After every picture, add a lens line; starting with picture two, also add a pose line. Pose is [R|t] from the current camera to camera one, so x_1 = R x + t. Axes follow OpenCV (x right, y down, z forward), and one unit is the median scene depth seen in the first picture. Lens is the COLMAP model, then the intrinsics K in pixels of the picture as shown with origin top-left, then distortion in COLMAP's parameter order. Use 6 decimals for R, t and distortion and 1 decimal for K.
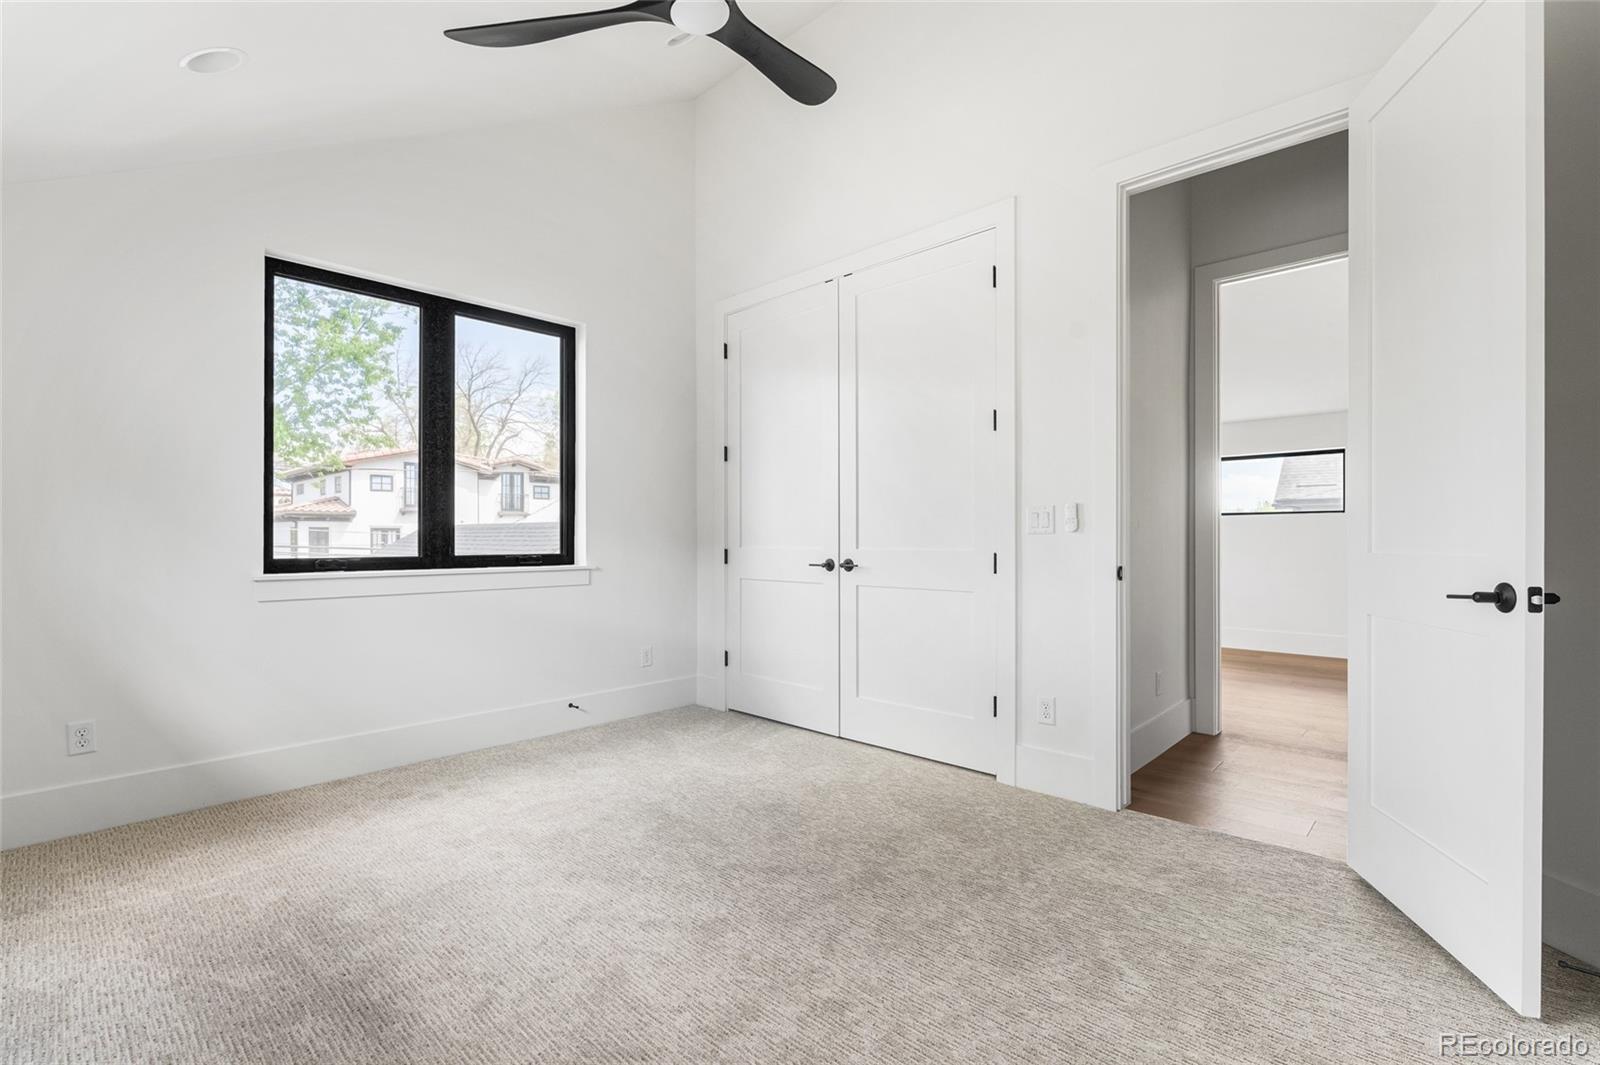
lens RADIAL K [[711.4, 0, 806.4], [0, 711.4, 533.2], [0, 0, 1]] dist [0.000244, -0.000024]
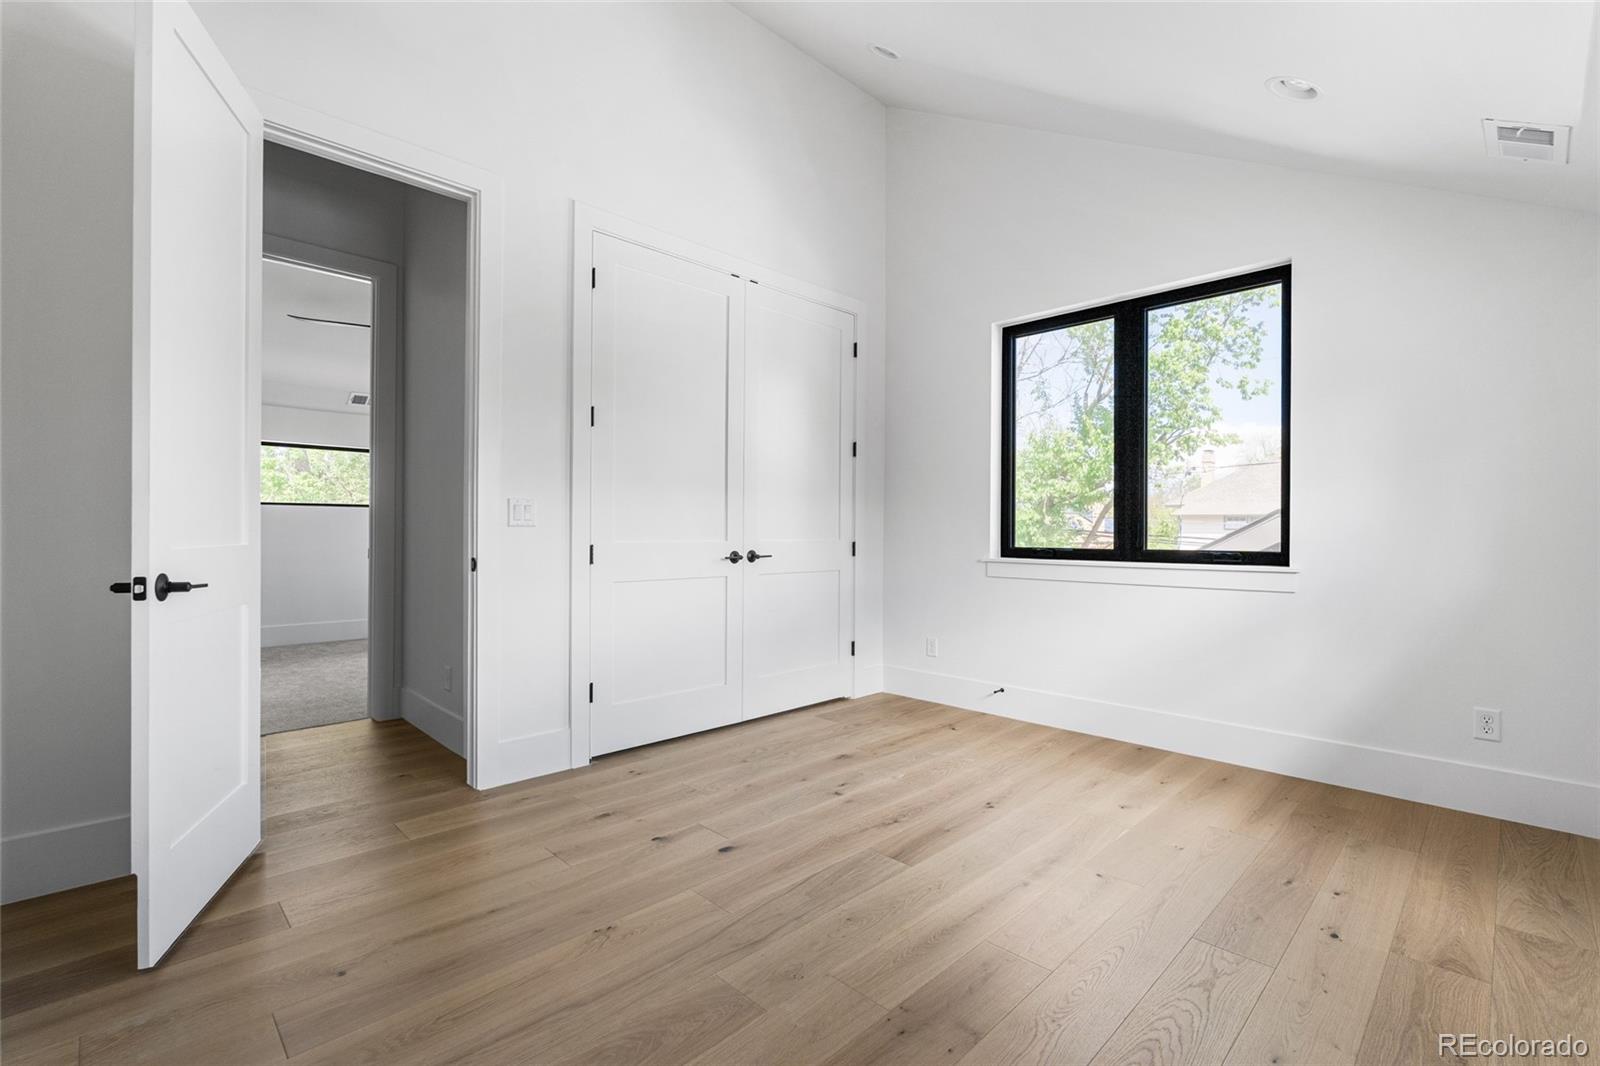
lens RADIAL K [[711.4, 0, 806.4], [0, 711.4, 533.7], [0, 0, 1]] dist [0.000244, -0.000024]
pose [[-0.041159, 0.005311, -0.999139, 0.553393], [0.001759, 0.999985, 0.005243, 0.002871], [0.999151, -0.001542, -0.041167, 0.579162]]
